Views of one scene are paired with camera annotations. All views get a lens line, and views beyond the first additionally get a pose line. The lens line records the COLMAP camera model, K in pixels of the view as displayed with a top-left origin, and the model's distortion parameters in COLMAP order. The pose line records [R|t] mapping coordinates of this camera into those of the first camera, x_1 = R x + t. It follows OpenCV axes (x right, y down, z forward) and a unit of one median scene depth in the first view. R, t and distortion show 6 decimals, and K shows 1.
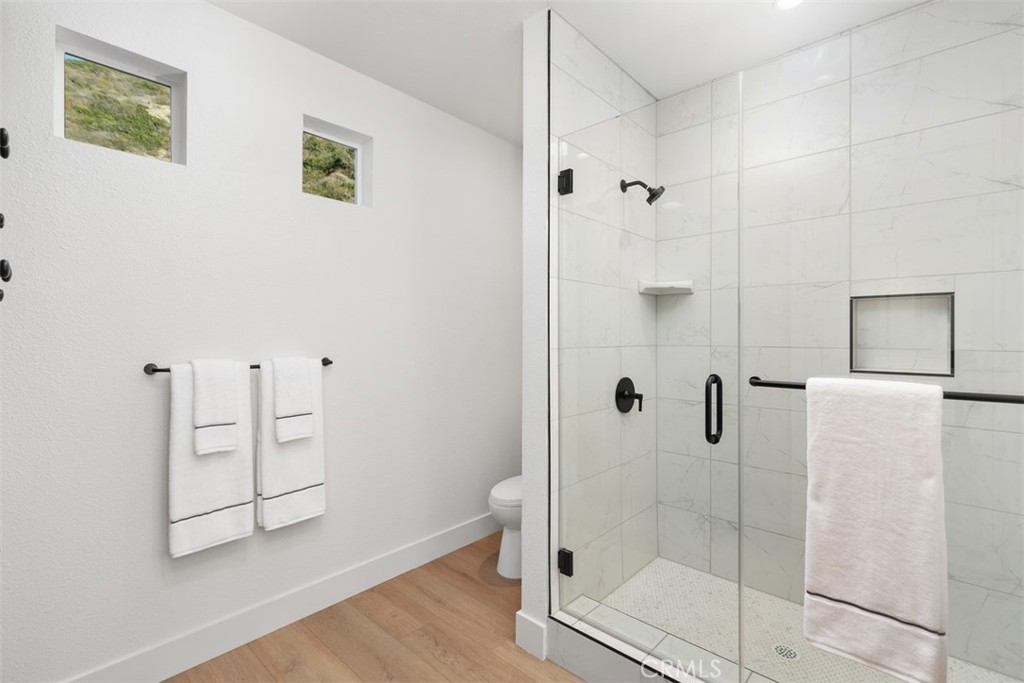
lens RADIAL K [[464.9, 0, 507.8], [0, 464.9, 335.4], [0, 0, 1]] dist [0.005738, 0.000048]
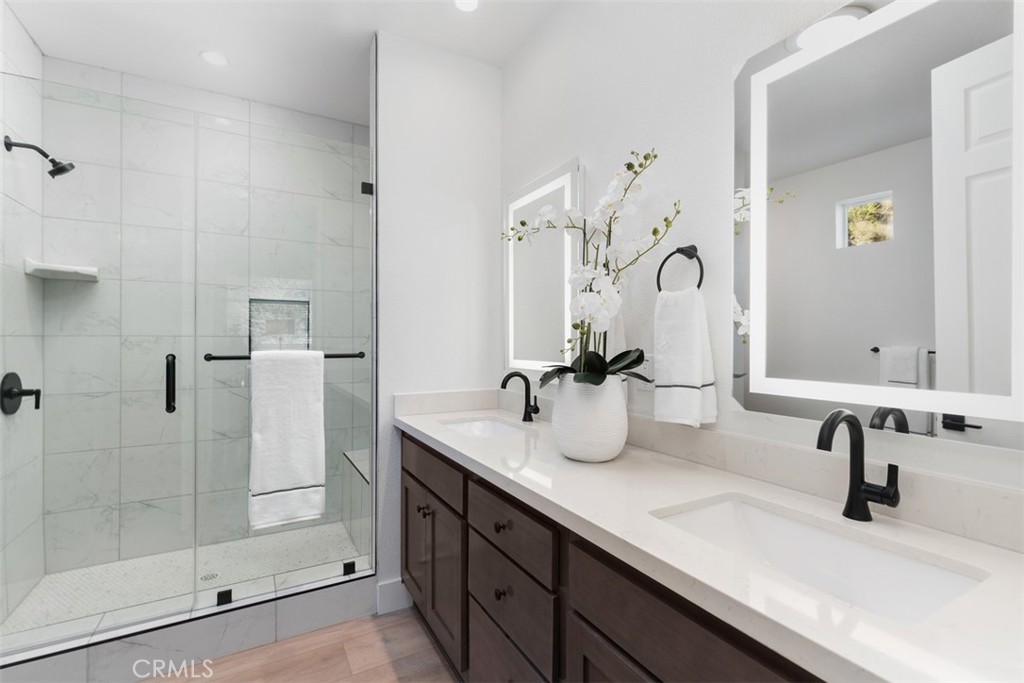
lens RADIAL K [[464.9, 0, 507.8], [0, 464.9, 335.4], [0, 0, 1]] dist [0.005738, 0.000048]
pose [[0.320495, 0.005722, 0.947233, -0.259602], [-0.004407, 0.999980, -0.004550, 0.023521], [-0.947240, -0.002716, 0.320513, -0.122687]]
